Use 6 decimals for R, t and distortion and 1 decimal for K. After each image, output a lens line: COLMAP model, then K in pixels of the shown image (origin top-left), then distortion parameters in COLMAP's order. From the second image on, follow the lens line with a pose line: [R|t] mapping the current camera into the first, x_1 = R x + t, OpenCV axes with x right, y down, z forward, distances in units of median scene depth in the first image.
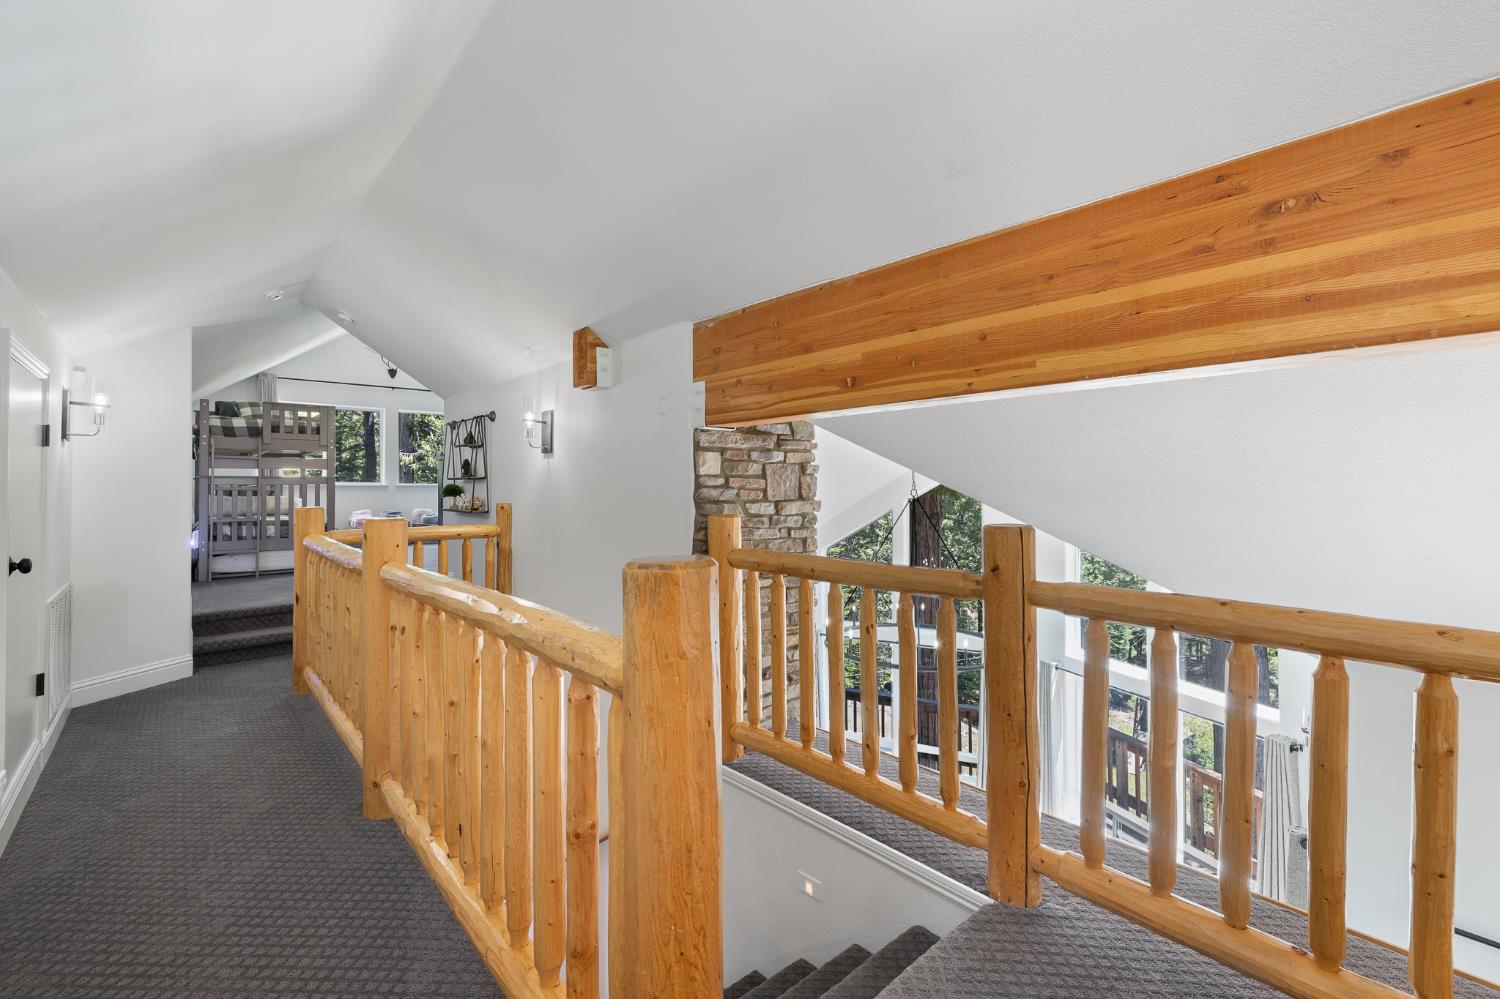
lens RADIAL K [[633.1, 0, 742.6], [0, 633.1, 474.4], [0, 0, 1]] dist [-0.011937, -0.000117]
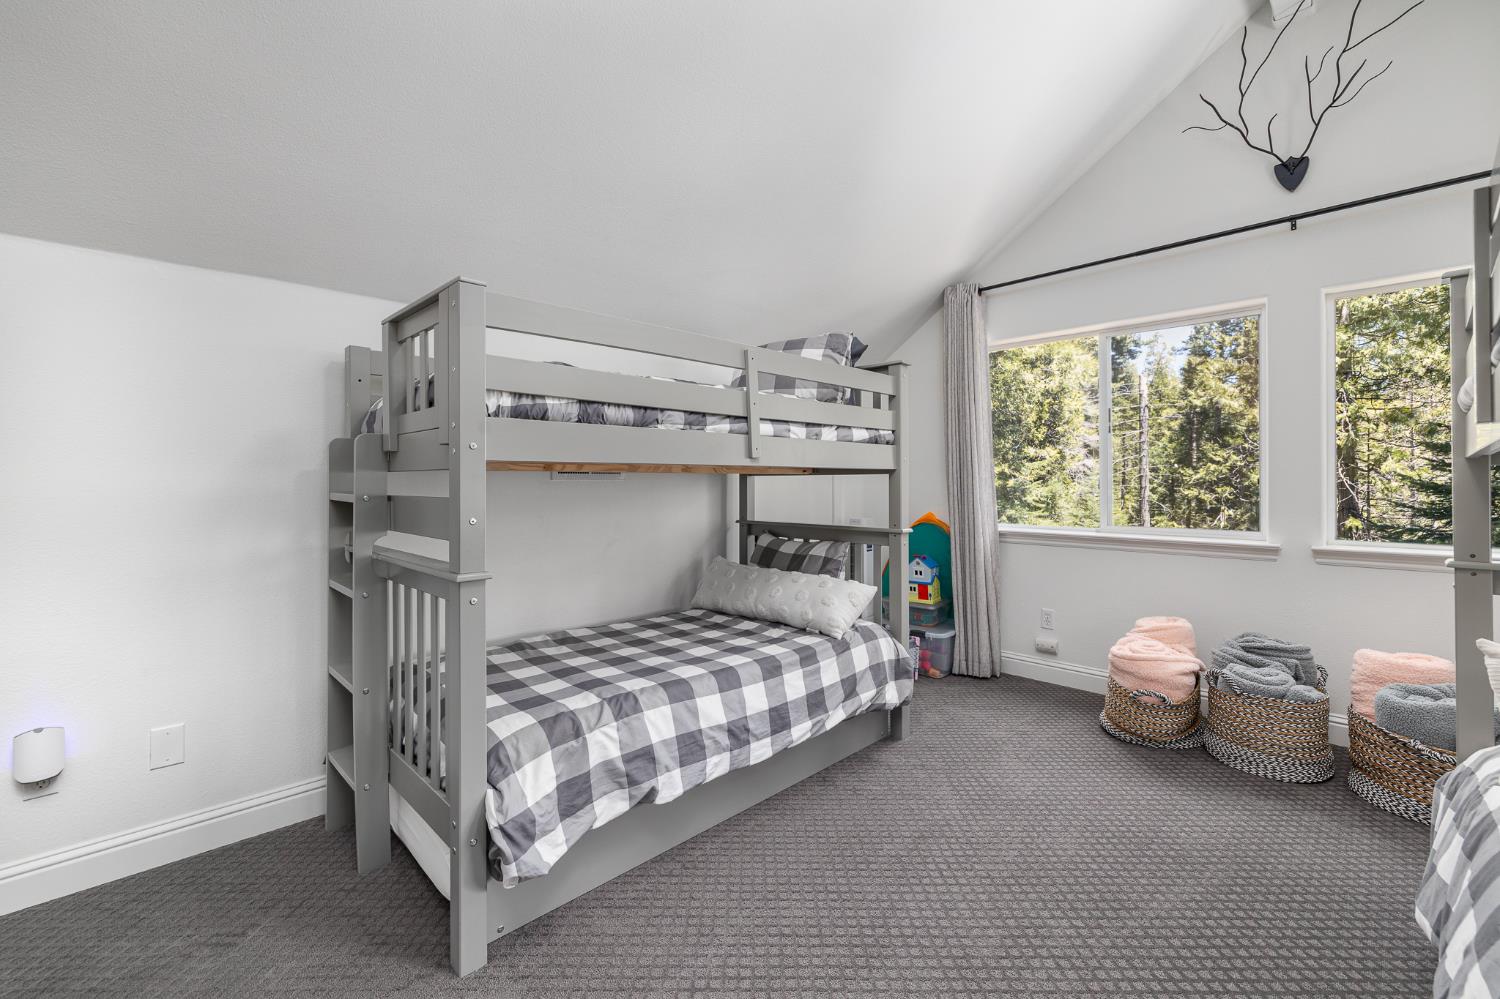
lens RADIAL K [[633.1, 0, 742.6], [0, 633.1, 474.4], [0, 0, 1]] dist [-0.011937, -0.000117]
pose [[0.035753, -0.005698, -0.999344, -0.416866], [0.015053, 0.999873, -0.005163, -0.030324], [0.999247, -0.014859, 0.035834, 1.129746]]
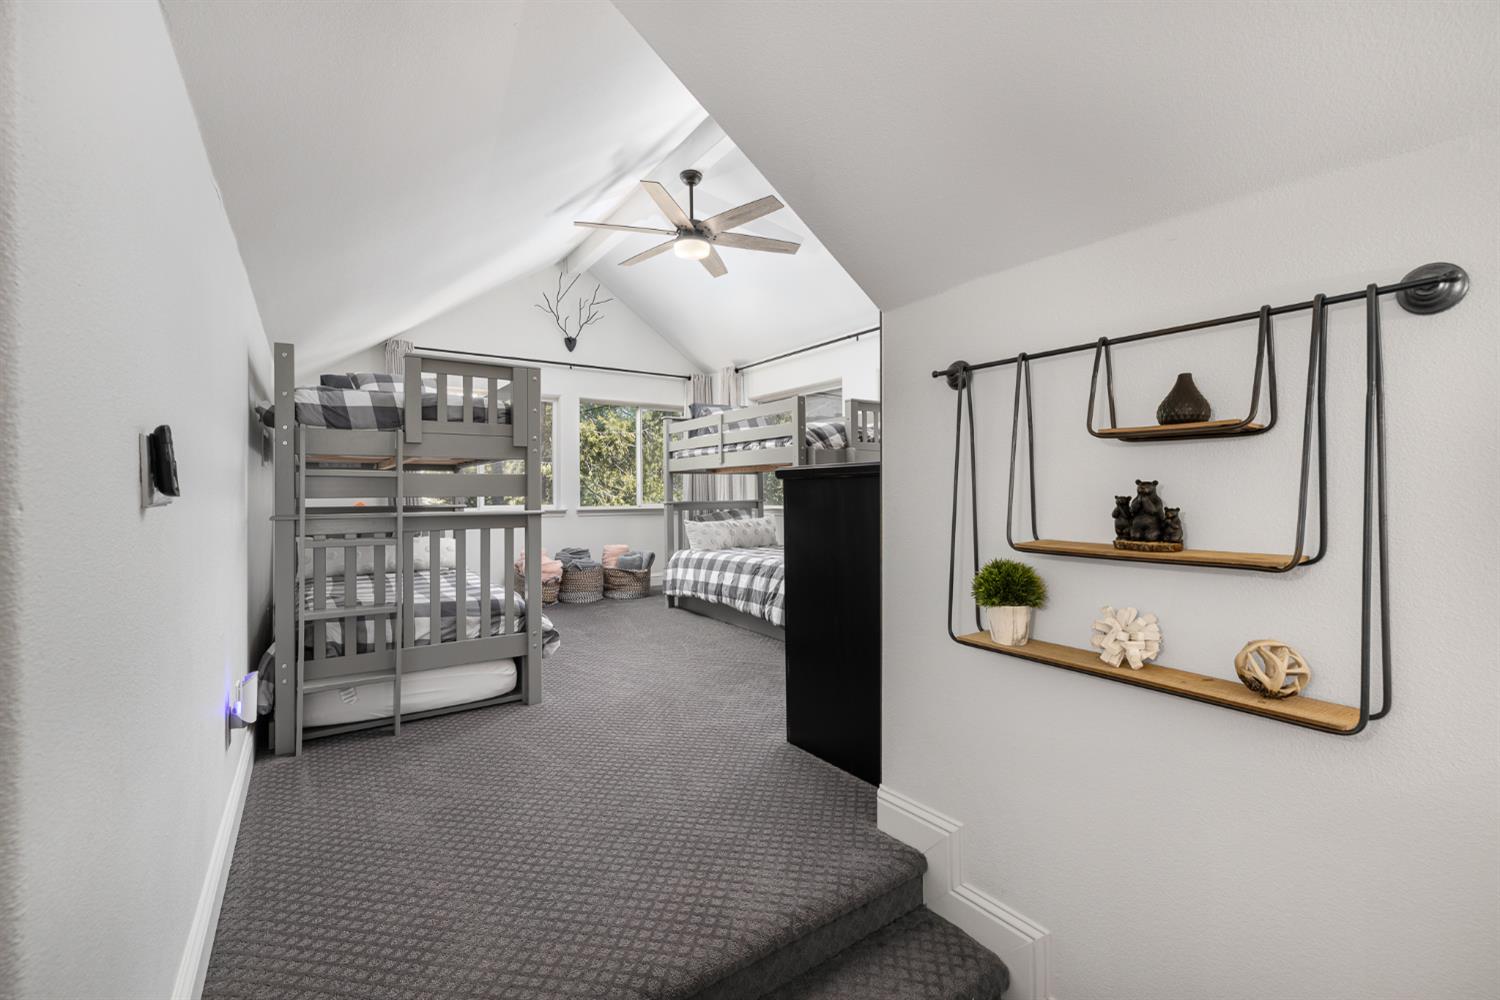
lens RADIAL K [[628.4, 0, 755.3], [0, 628.4, 484.4], [0, 0, 1]] dist [-0.000683, -0.000118]
pose [[0.993197, -0.005284, -0.116327, -0.436433], [0.006039, 0.999963, 0.006134, -0.019486], [0.116290, -0.006795, 0.993192, 0.548216]]
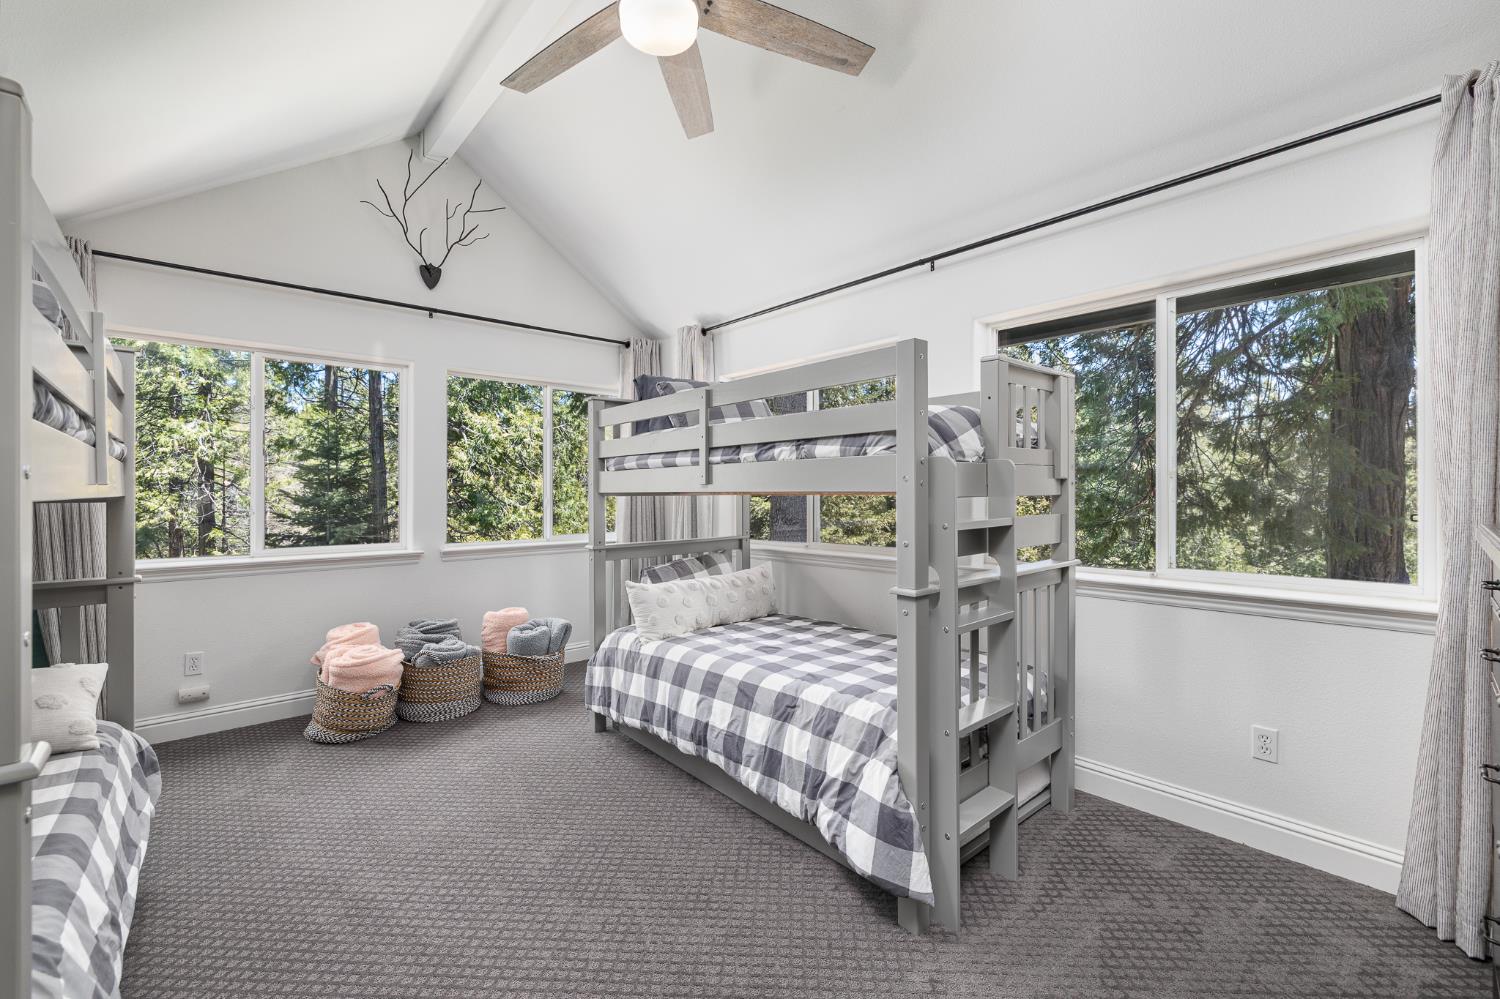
lens RADIAL K [[637.4, 0, 747.4], [0, 637.4, 484.2], [0, 0, 1]] dist [0.000036, -0.000169]
pose [[0.999971, 0.000404, -0.007577, -0.540560], [-0.000370, 0.999990, 0.004502, -0.043387], [0.007579, -0.004499, 0.999961, 0.917411]]
